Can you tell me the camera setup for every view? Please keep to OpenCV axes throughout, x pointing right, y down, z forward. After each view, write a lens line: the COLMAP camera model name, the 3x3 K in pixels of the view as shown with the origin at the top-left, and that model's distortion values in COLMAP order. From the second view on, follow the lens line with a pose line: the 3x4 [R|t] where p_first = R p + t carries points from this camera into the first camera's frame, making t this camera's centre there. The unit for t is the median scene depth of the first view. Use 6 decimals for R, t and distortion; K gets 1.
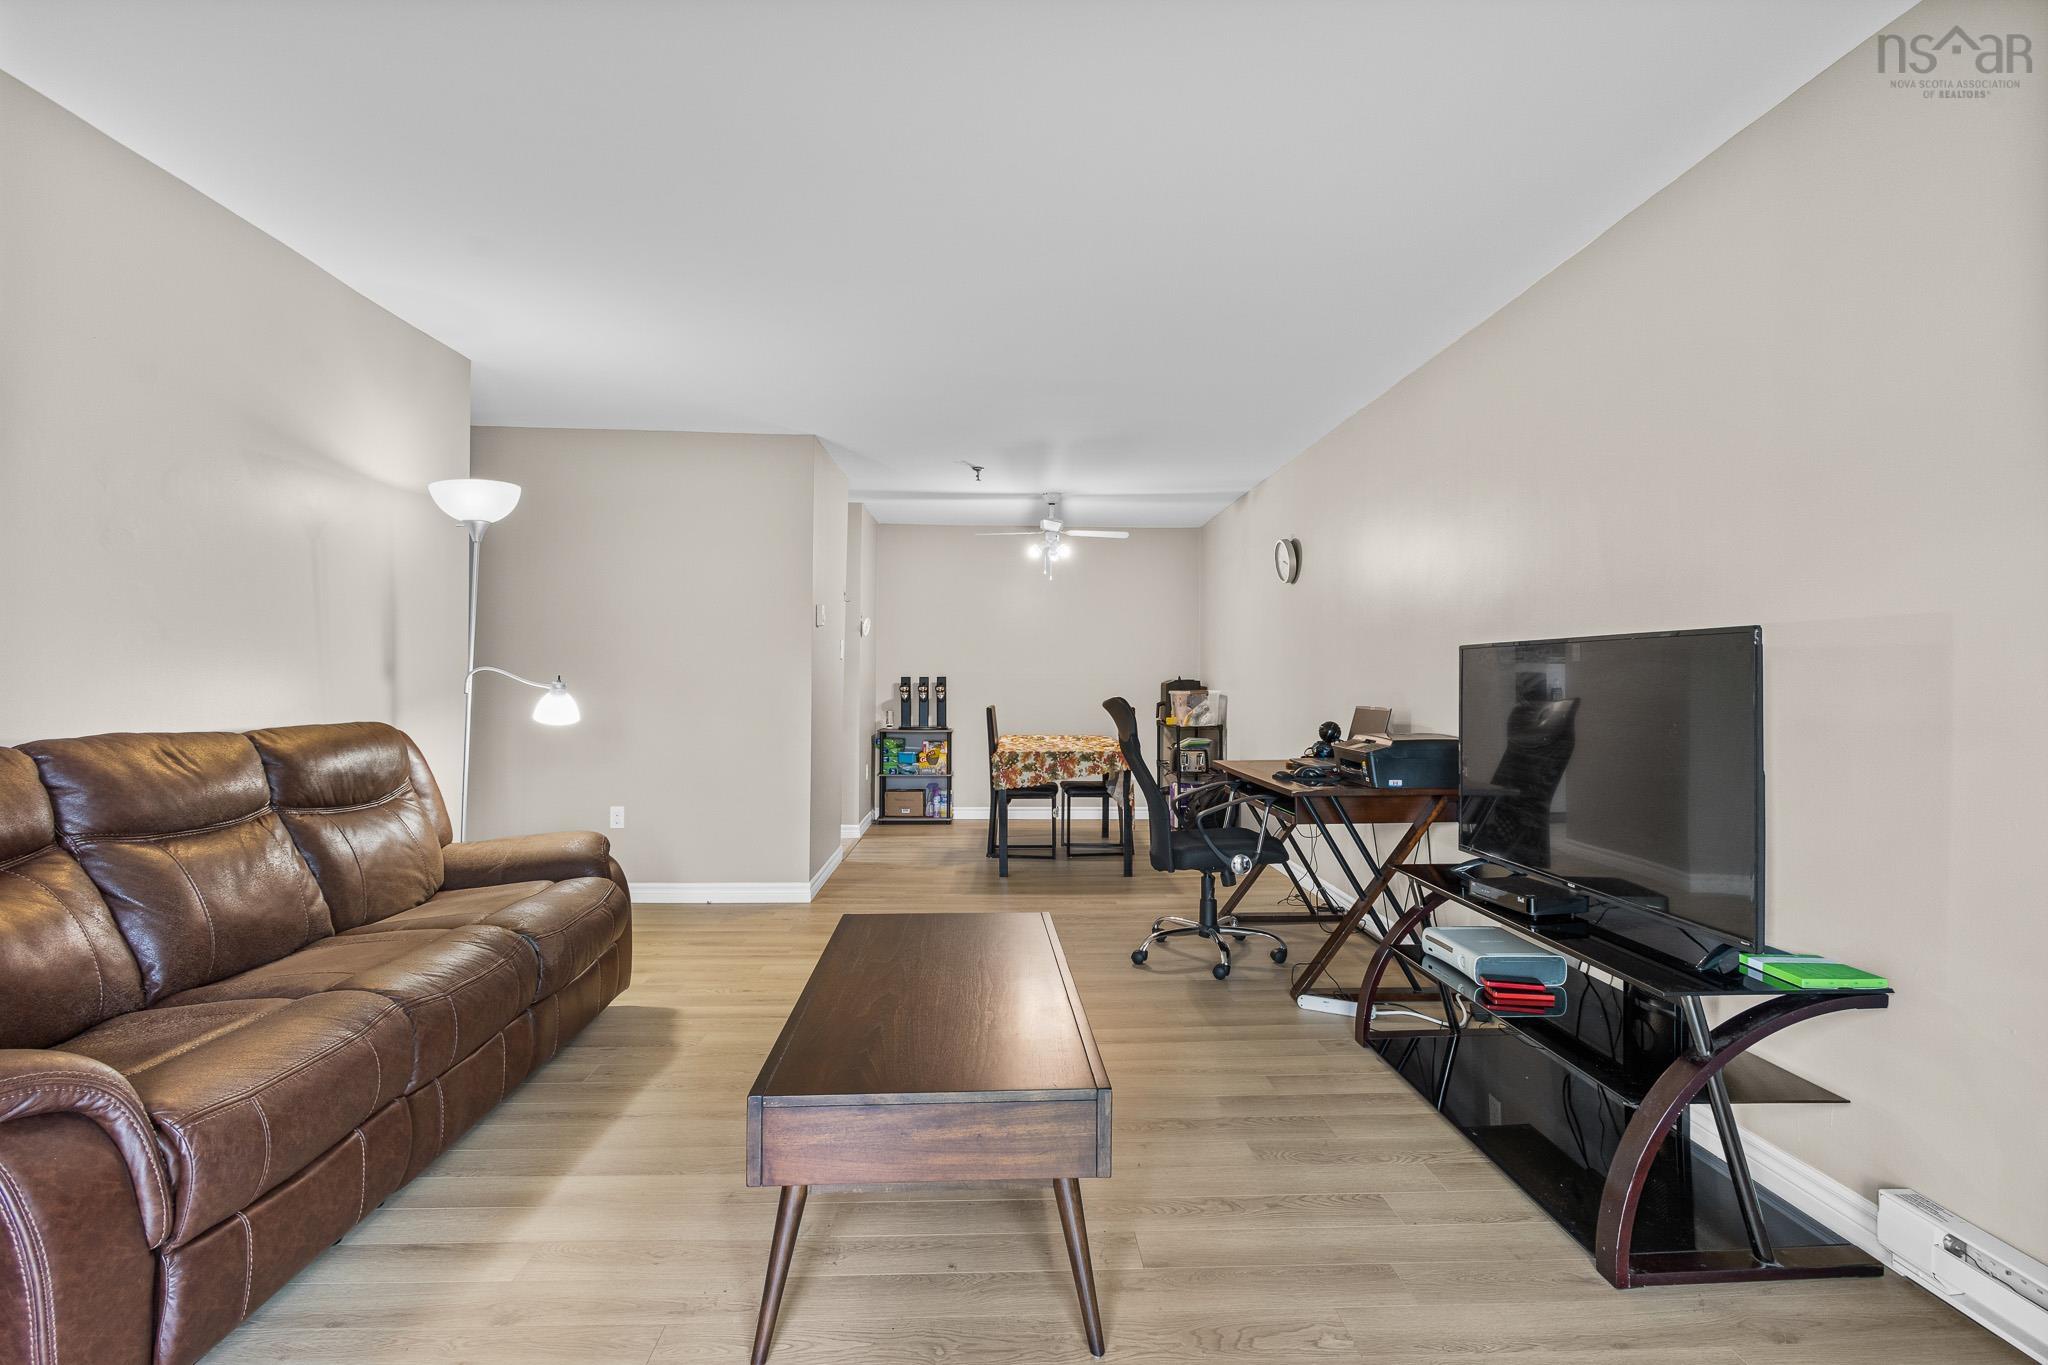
lens RADIAL K [[938.6, 0, 1021.0], [0, 938.6, 678.7], [0, 0, 1]] dist [0.014631, -0.005854]
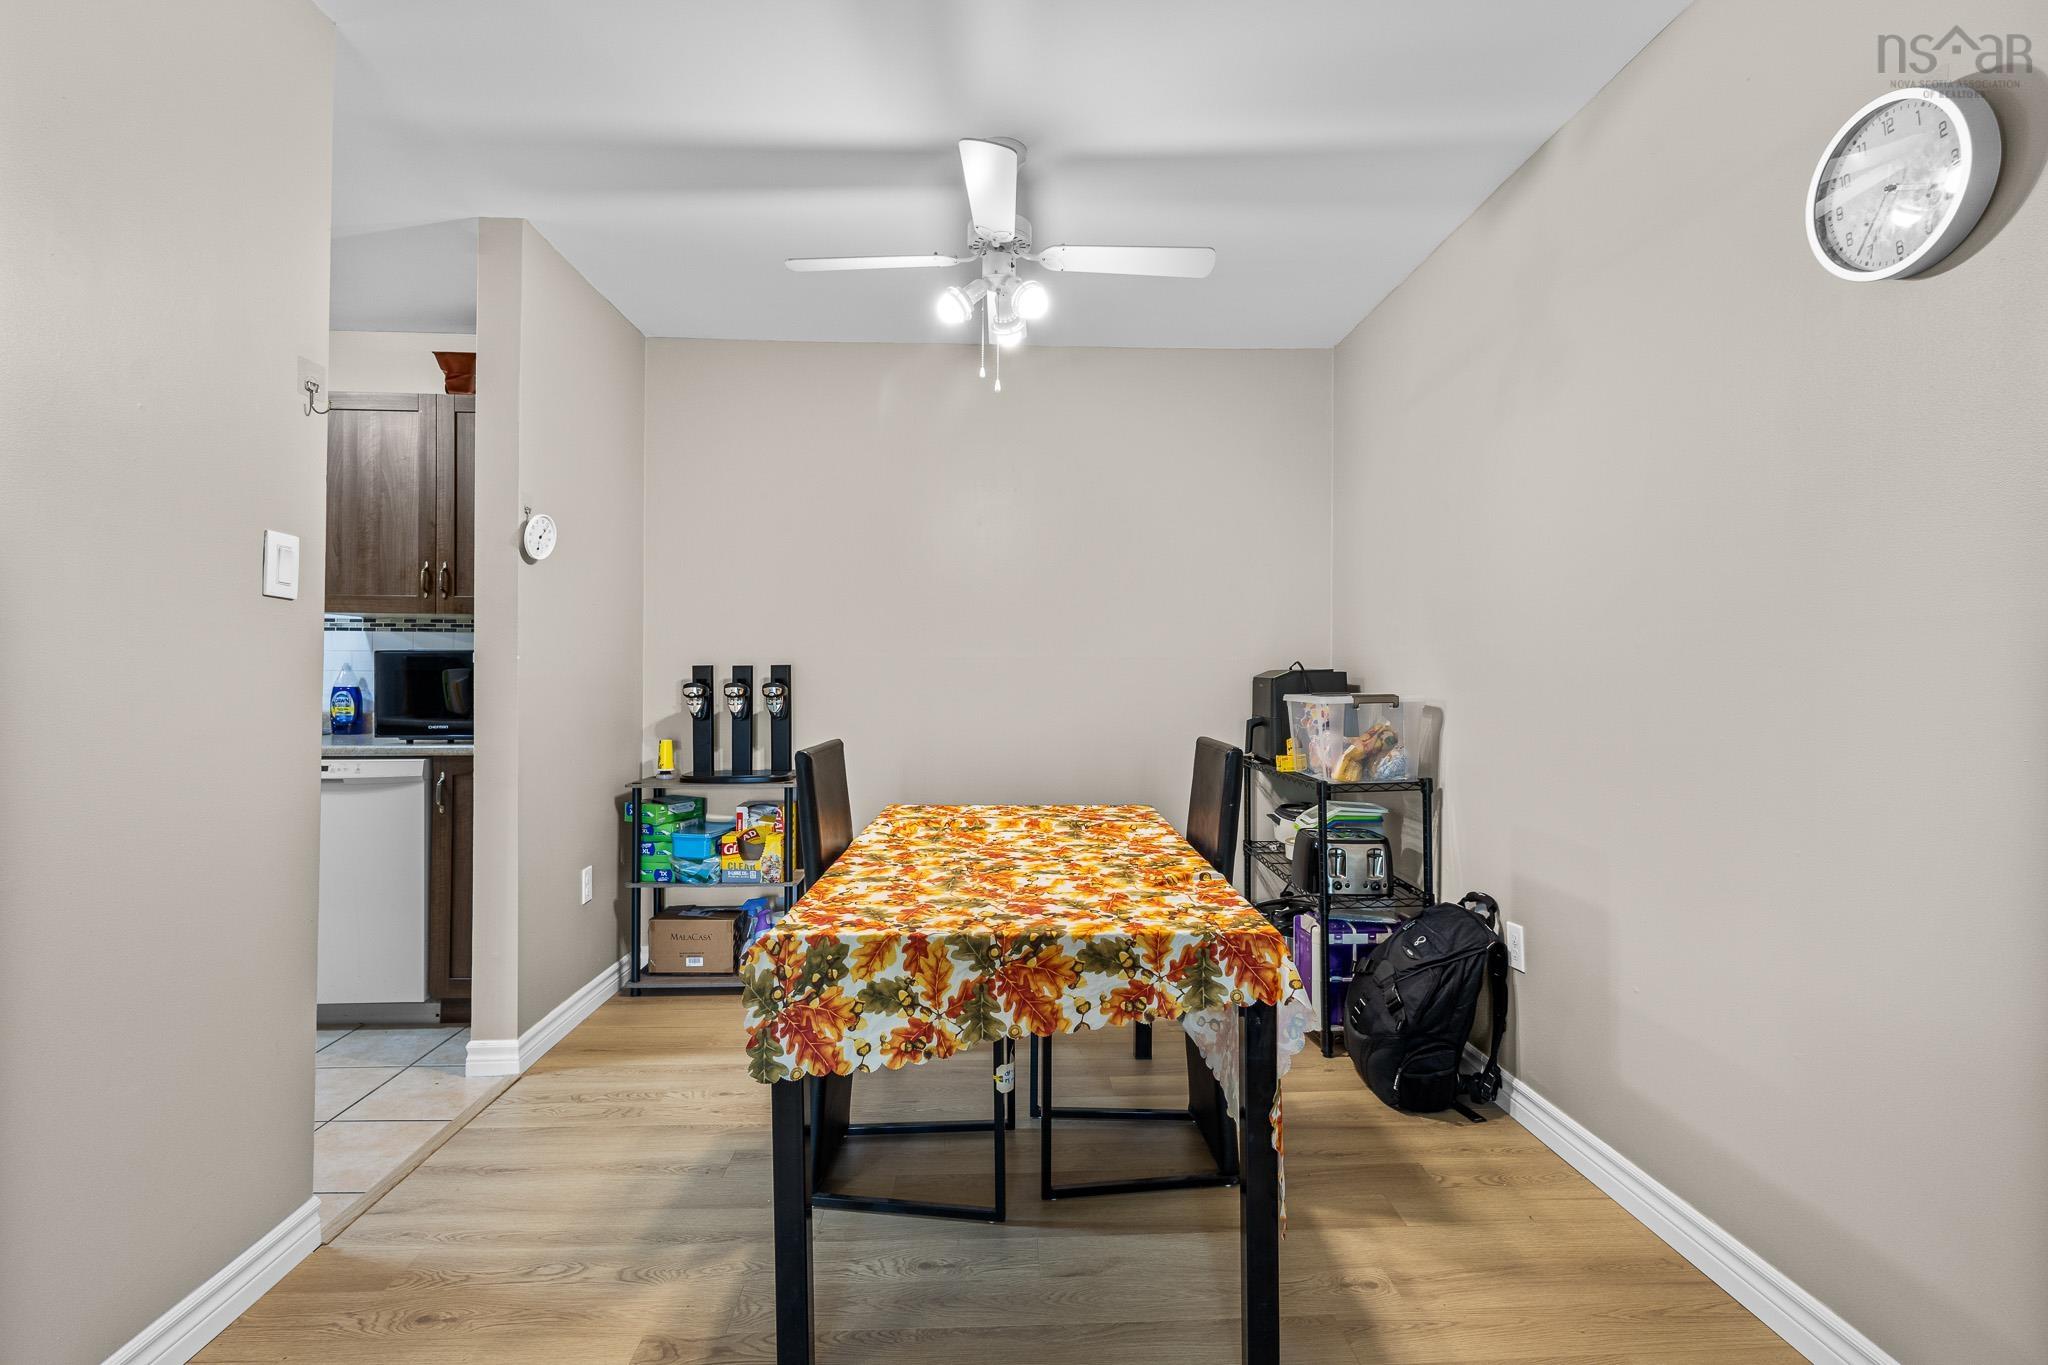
lens RADIAL K [[945.5, 0, 1025.5], [0, 945.5, 684.5], [0, 0, 1]] dist [0.014070, -0.005982]
pose [[0.999981, -0.003377, 0.005064, 0.046549], [0.003324, 0.999940, 0.010479, 0.004341], [-0.005099, -0.010462, 0.999932, 0.734474]]
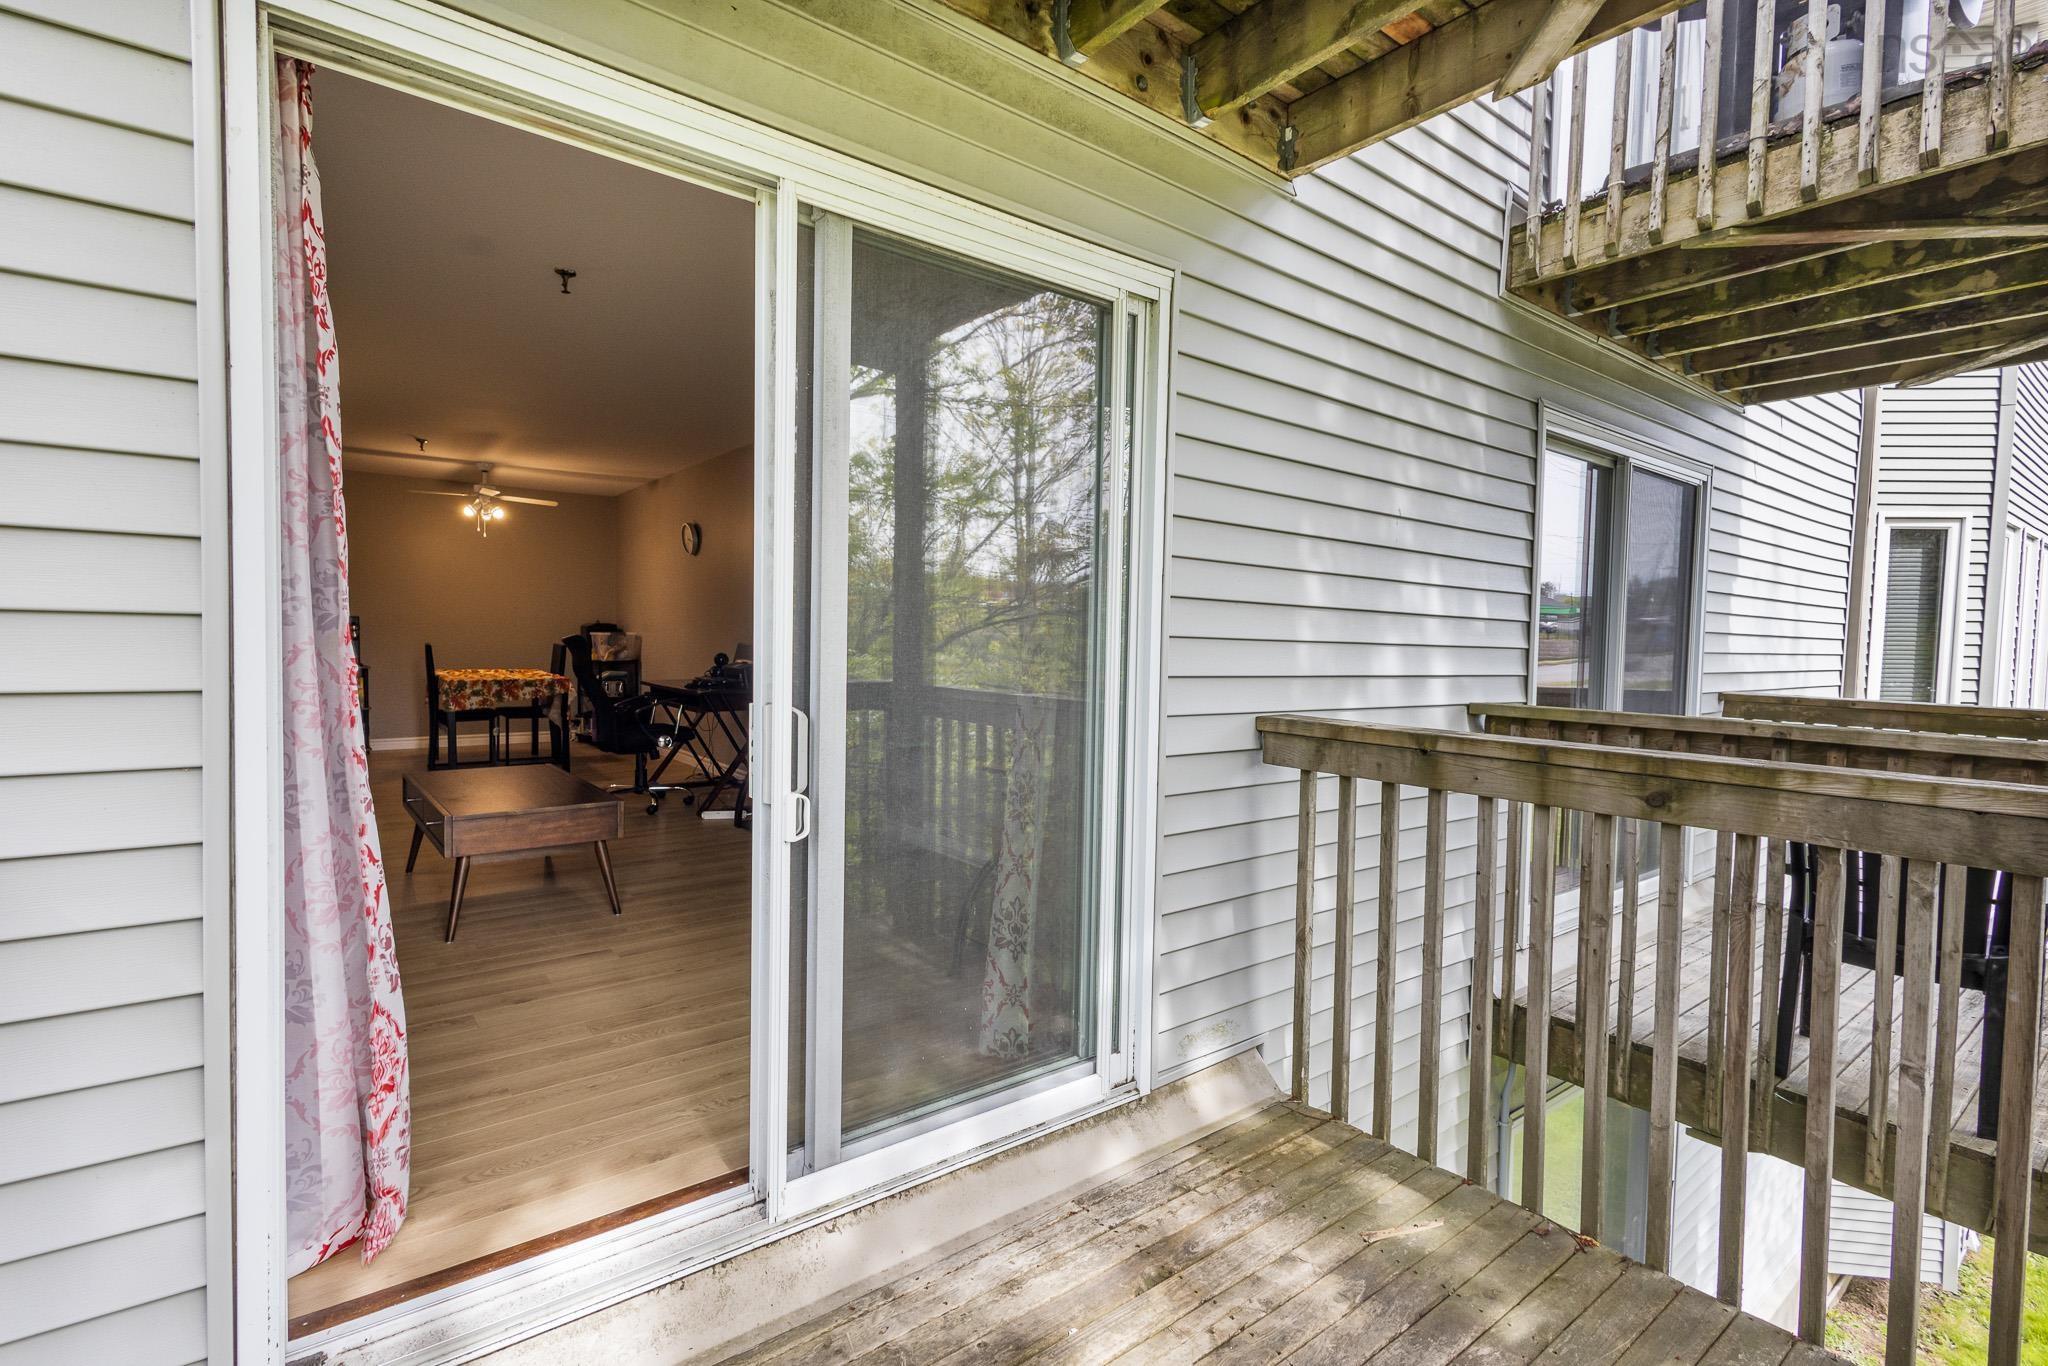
lens RADIAL K [[938.6, 0, 1021.0], [0, 938.6, 679.2], [0, 0, 1]] dist [0.014631, -0.005854]
pose [[0.813140, -0.018413, 0.581776, -0.129422], [-0.016599, 0.998359, 0.054798, -0.002825], [-0.581831, -0.054215, 0.811501, -0.412081]]
